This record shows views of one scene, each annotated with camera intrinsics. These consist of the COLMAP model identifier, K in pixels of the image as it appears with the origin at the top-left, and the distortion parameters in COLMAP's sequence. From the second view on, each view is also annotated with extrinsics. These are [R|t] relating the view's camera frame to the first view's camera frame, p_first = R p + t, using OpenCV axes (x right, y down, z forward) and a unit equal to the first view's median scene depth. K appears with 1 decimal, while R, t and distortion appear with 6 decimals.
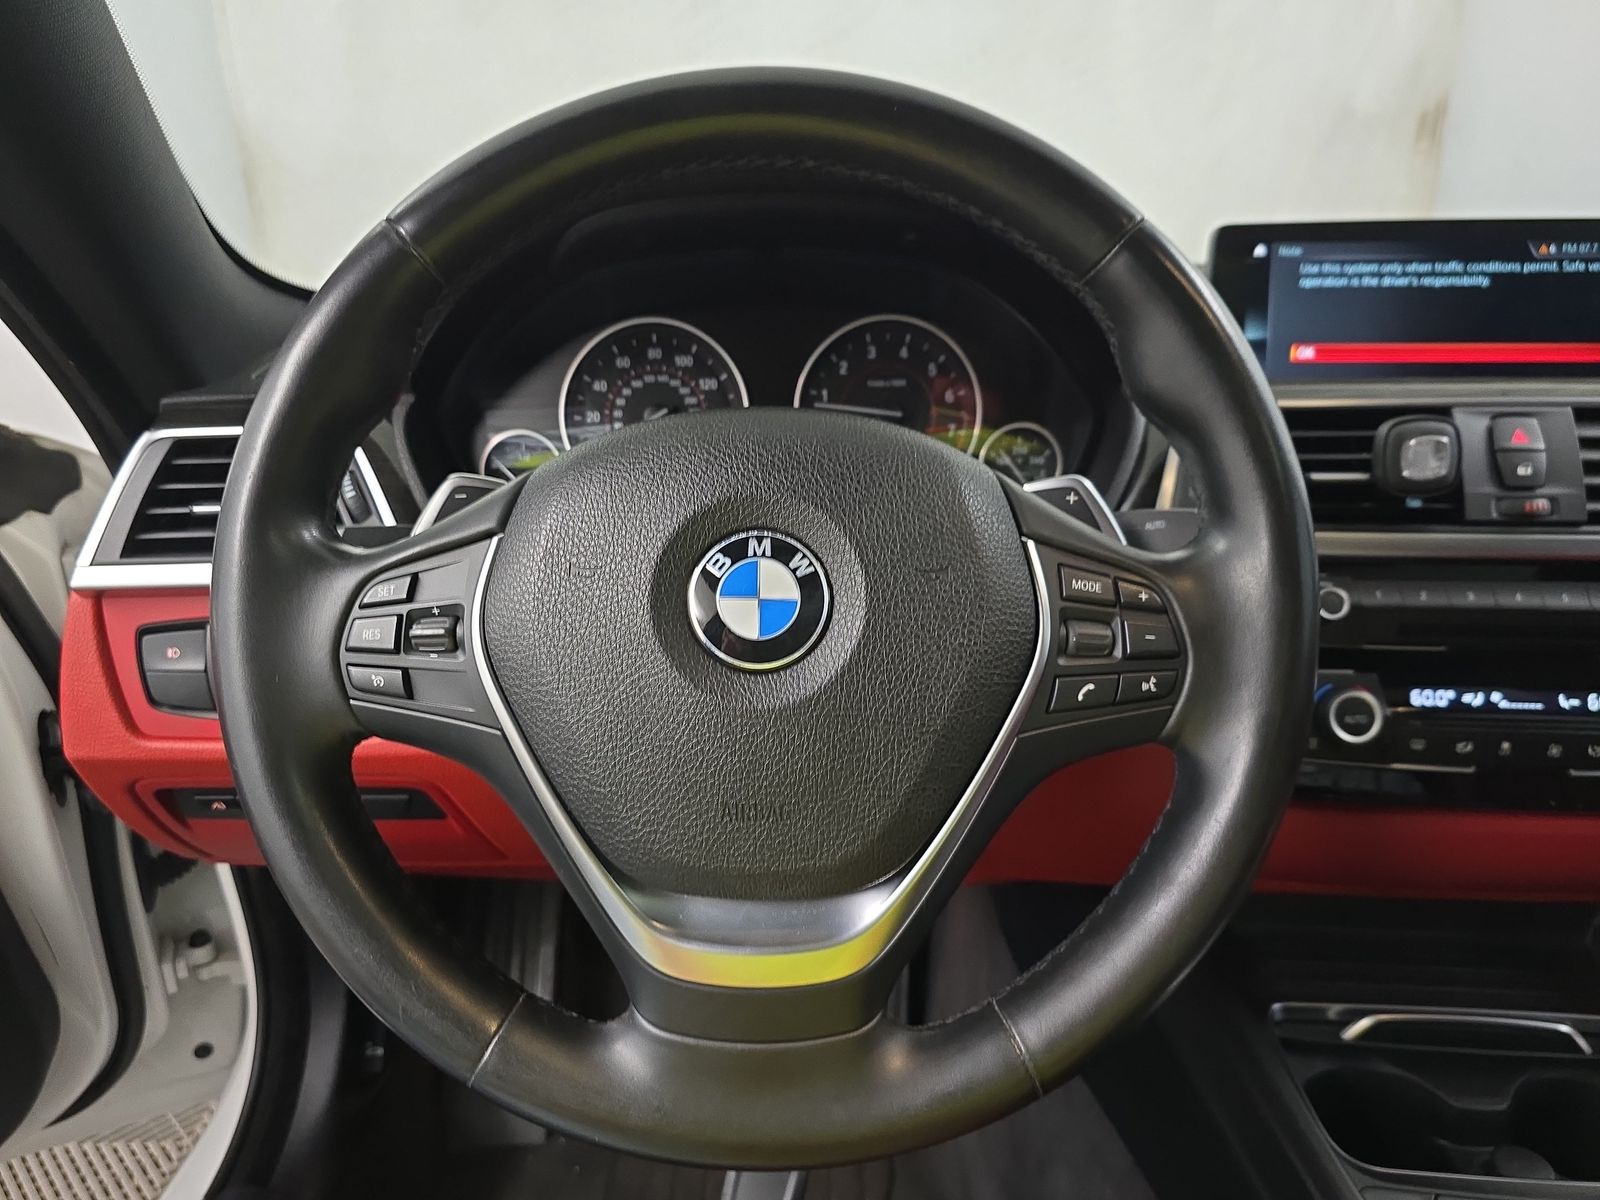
lens RADIAL K [[1056.3, 0, 800.0], [0, 1056.3, 600.0], [0, 0, 1]] dist [0.024478, -0.027546]
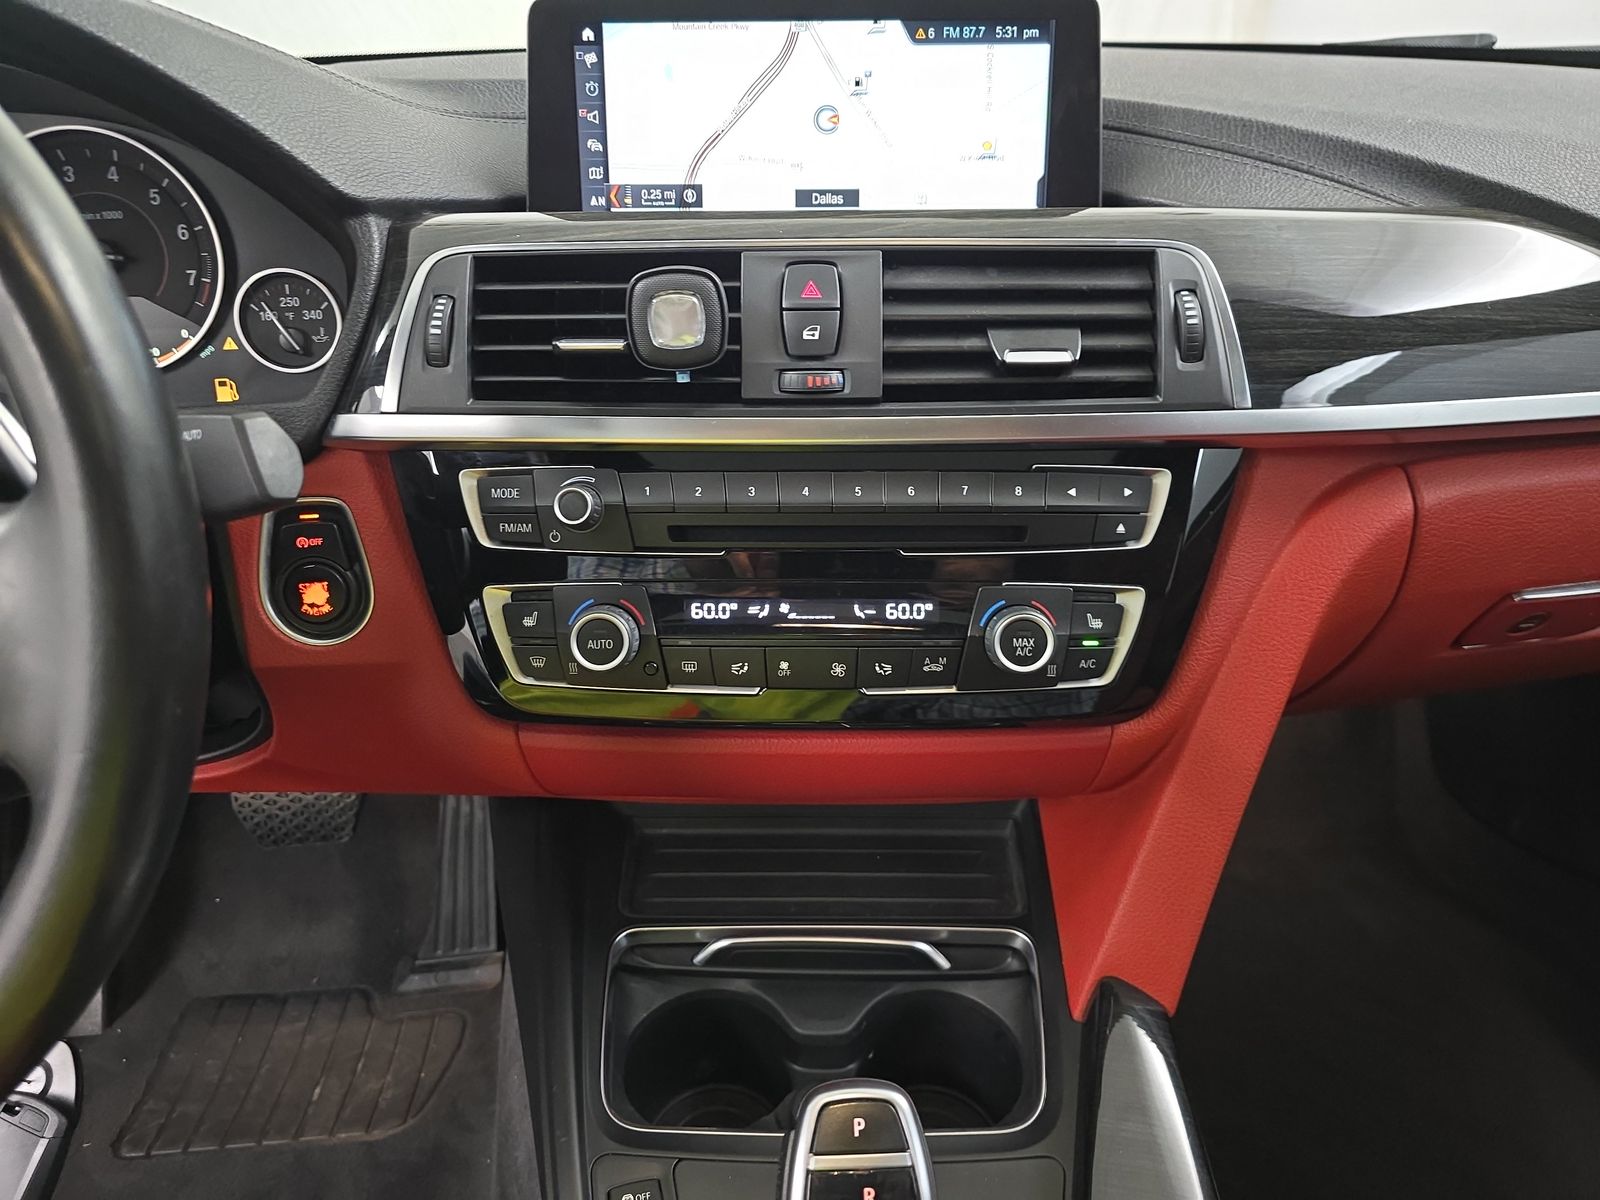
lens RADIAL K [[1056.3, 0, 800.0], [0, 1056.3, 600.0], [0, 0, 1]] dist [0.024478, -0.027546]
pose [[0.996461, -0.034017, 0.076870, 0.529551], [0.019471, 0.982994, 0.182602, -0.061266], [-0.081775, -0.180459, 0.980177, 0.147668]]
